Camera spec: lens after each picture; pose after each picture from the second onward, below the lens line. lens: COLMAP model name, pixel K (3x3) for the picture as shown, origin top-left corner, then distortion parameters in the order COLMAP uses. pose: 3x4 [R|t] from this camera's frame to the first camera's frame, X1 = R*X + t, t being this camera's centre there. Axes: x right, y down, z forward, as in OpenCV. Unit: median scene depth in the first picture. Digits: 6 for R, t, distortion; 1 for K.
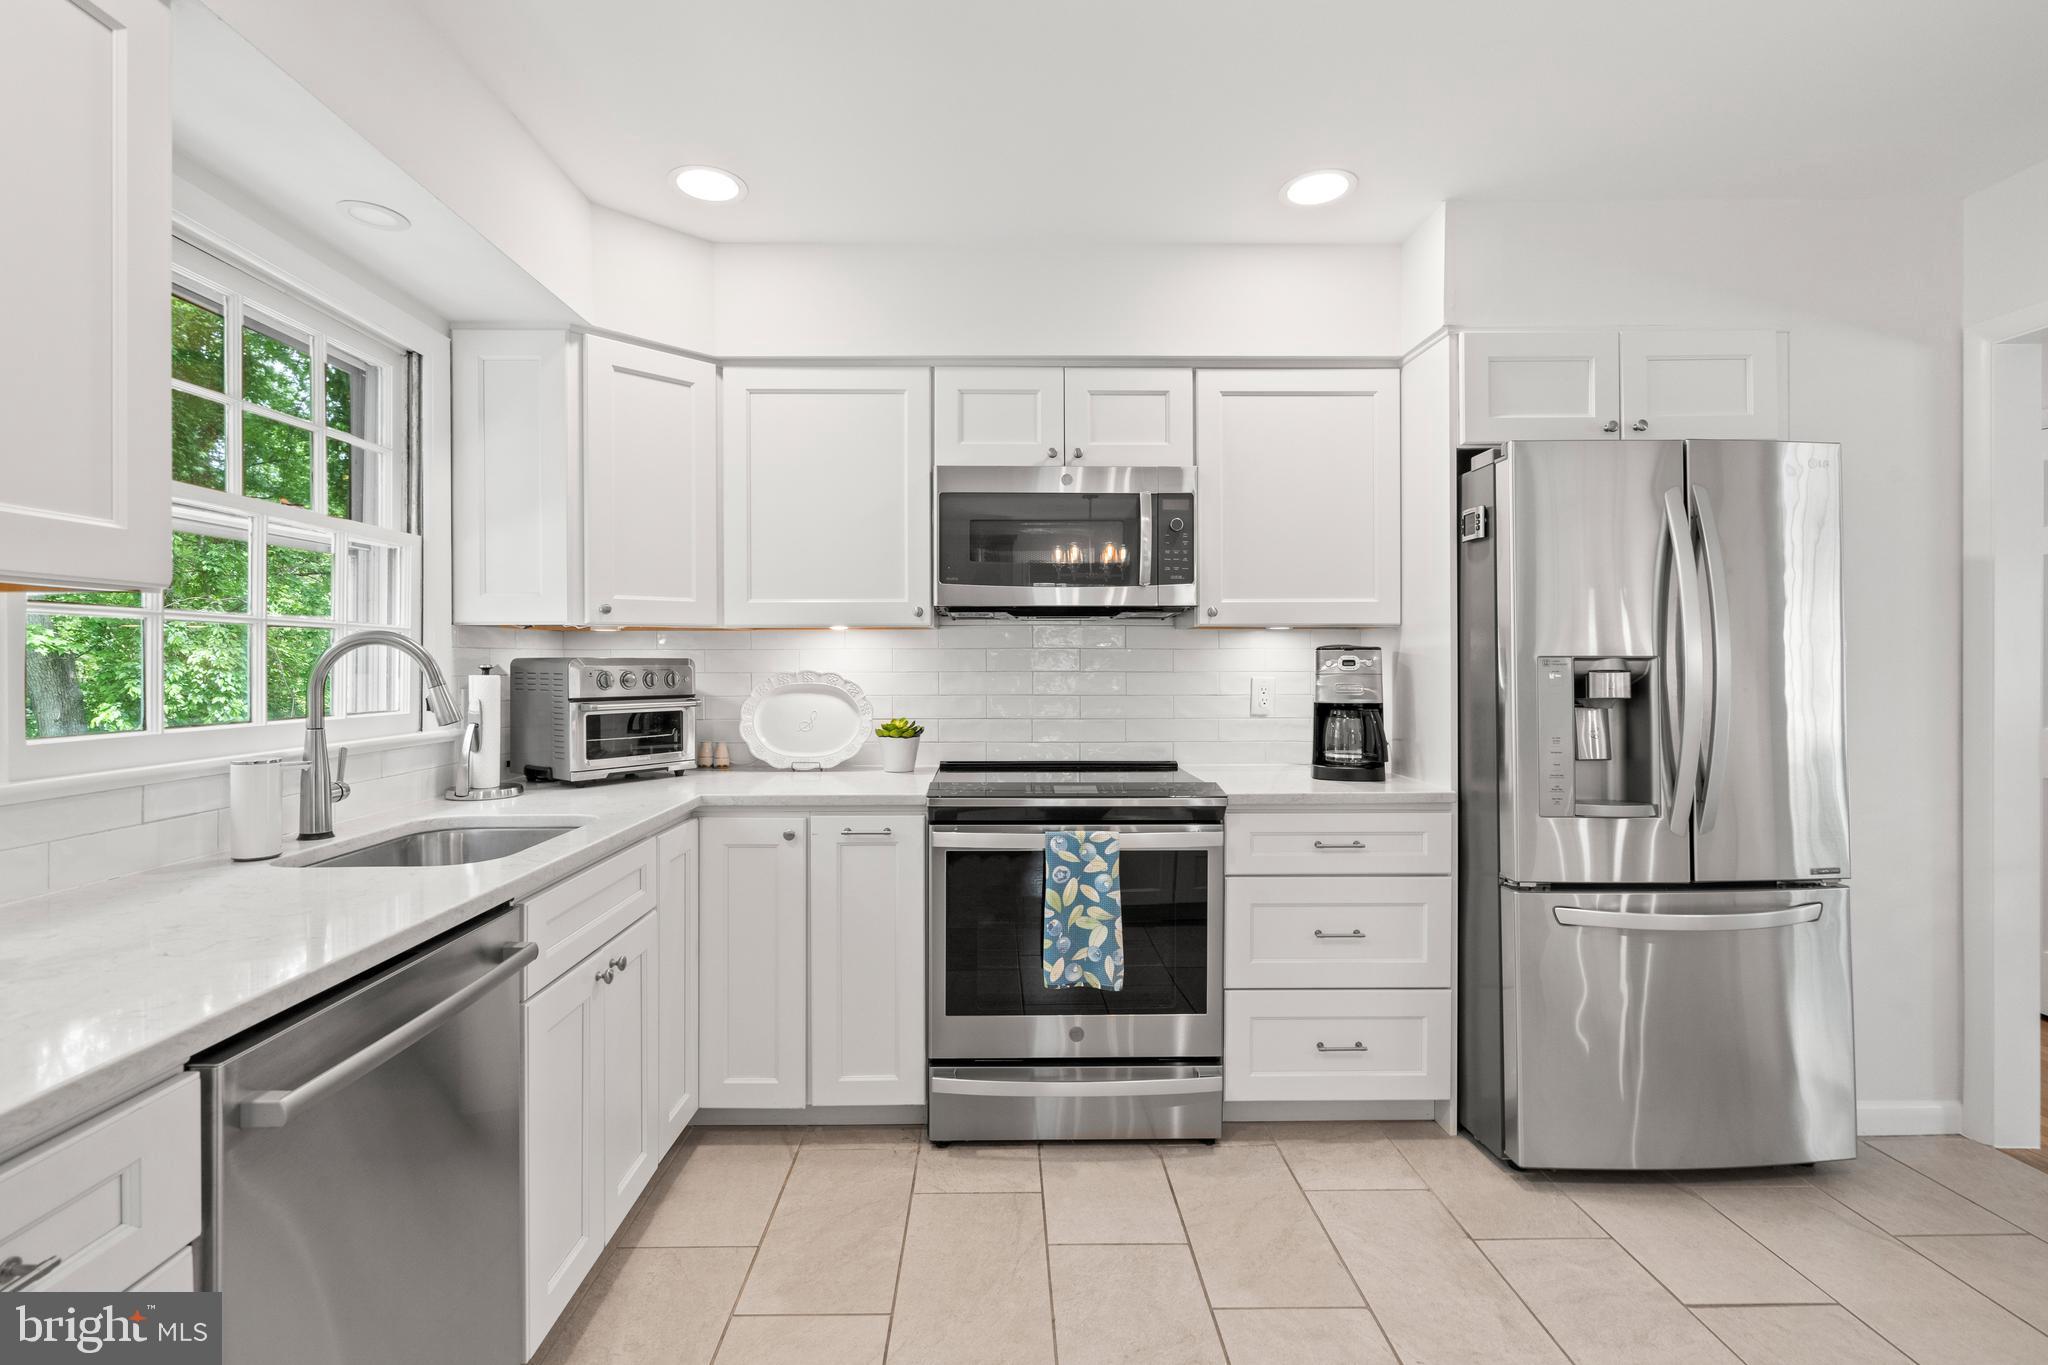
lens RADIAL K [[937.2, 0, 1013.2], [0, 937.2, 666.4], [0, 0, 1]] dist [-0.005463, 0.002678]
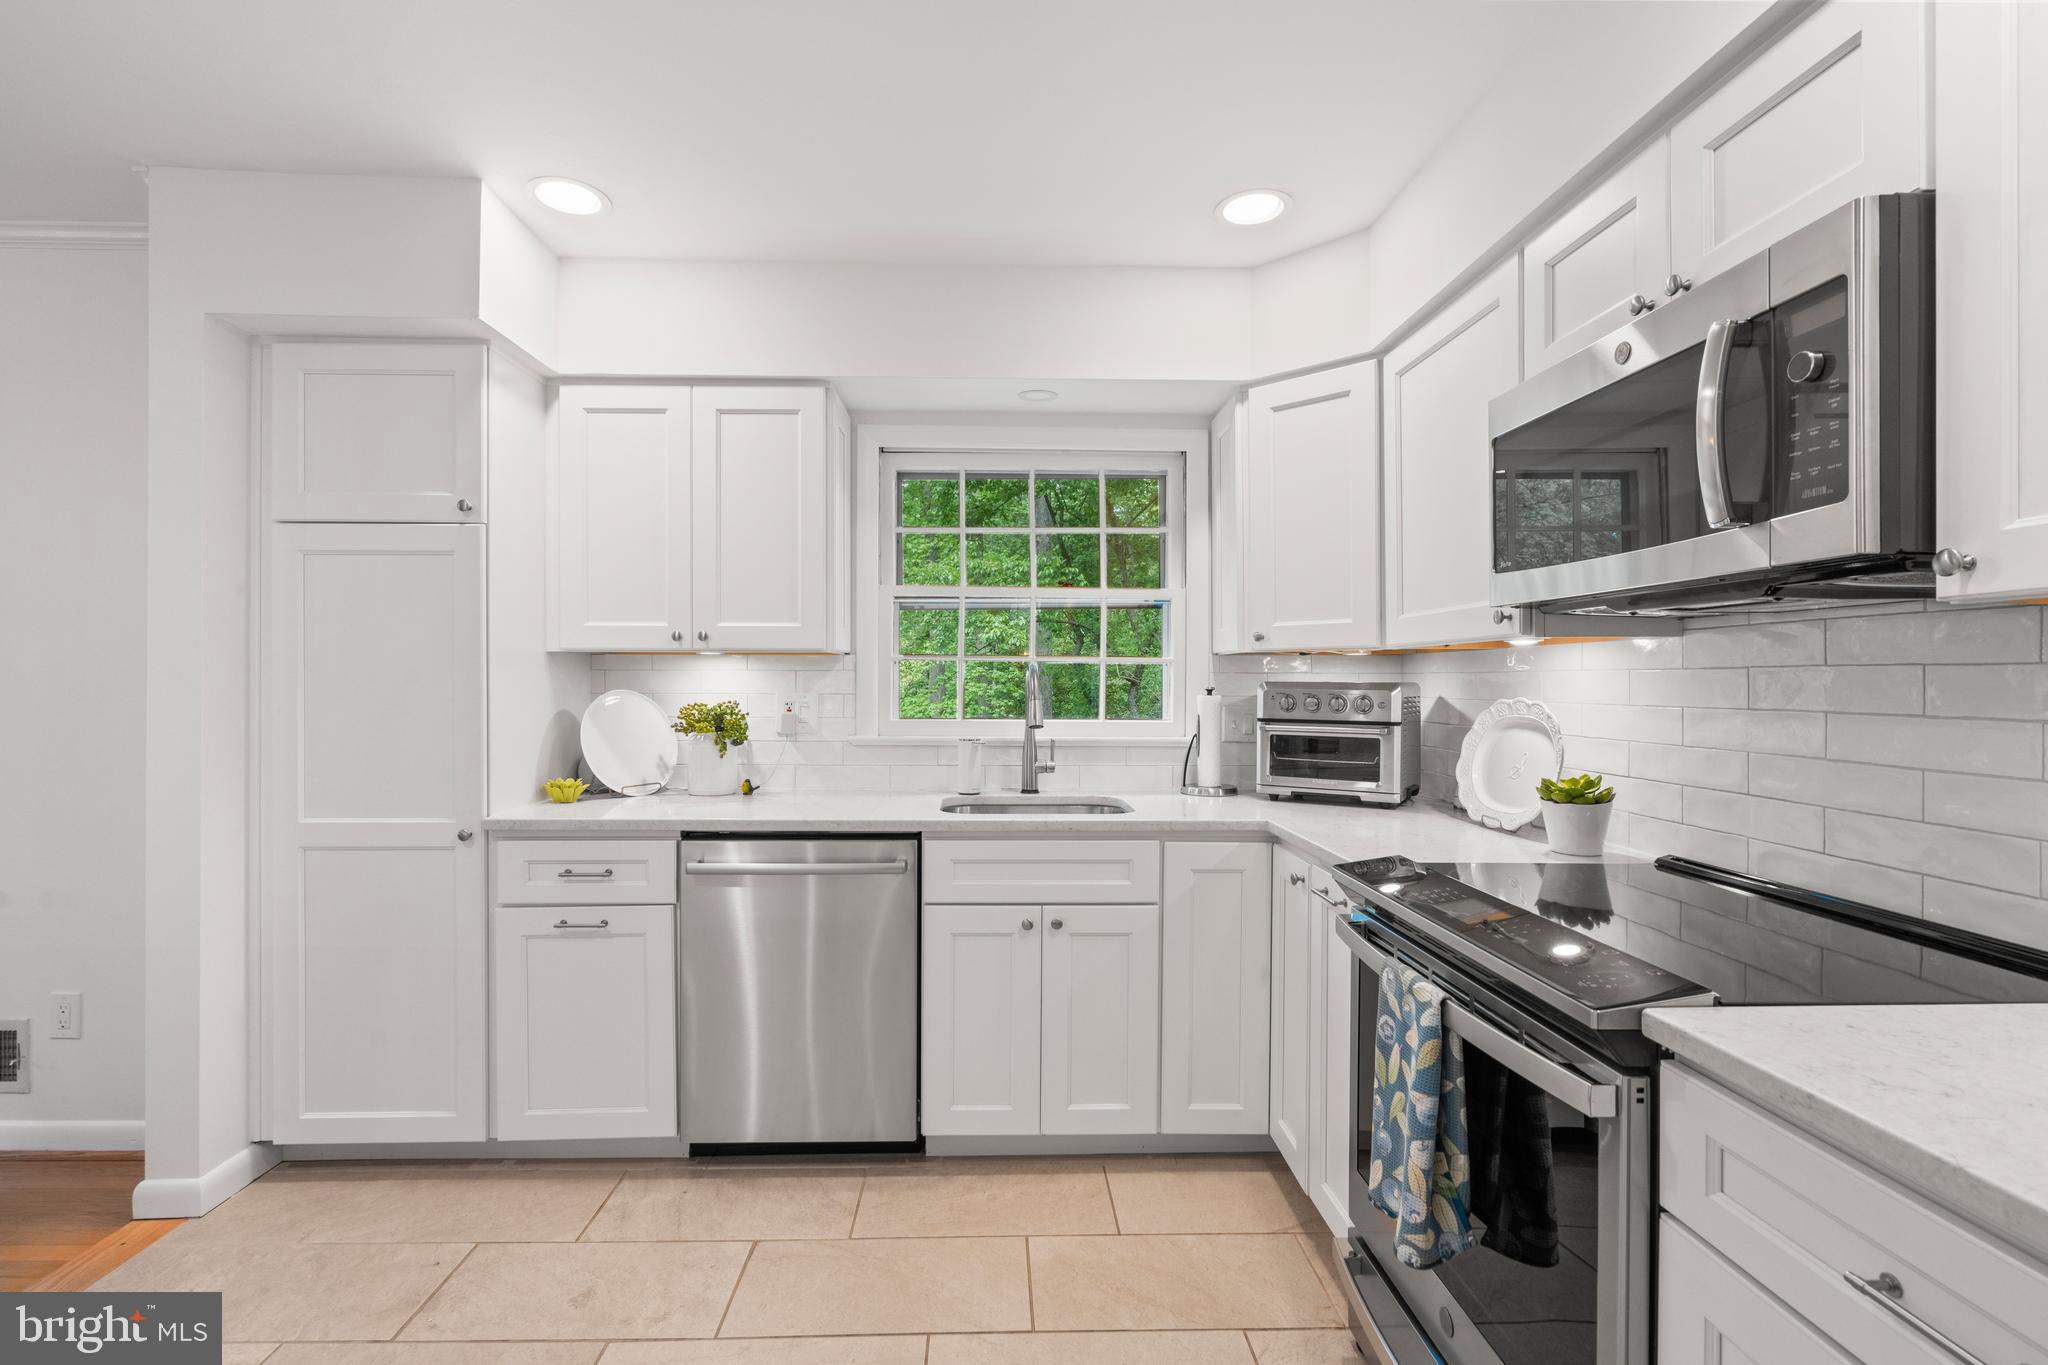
lens RADIAL K [[937.2, 0, 1013.4], [0, 937.2, 685.8], [0, 0, 1]] dist [-0.005463, 0.002678]
pose [[0.008213, 0.007912, -0.999935, 0.638783], [-0.008447, 0.999934, 0.007843, -0.010509], [0.999931, 0.008382, 0.008279, 0.700908]]
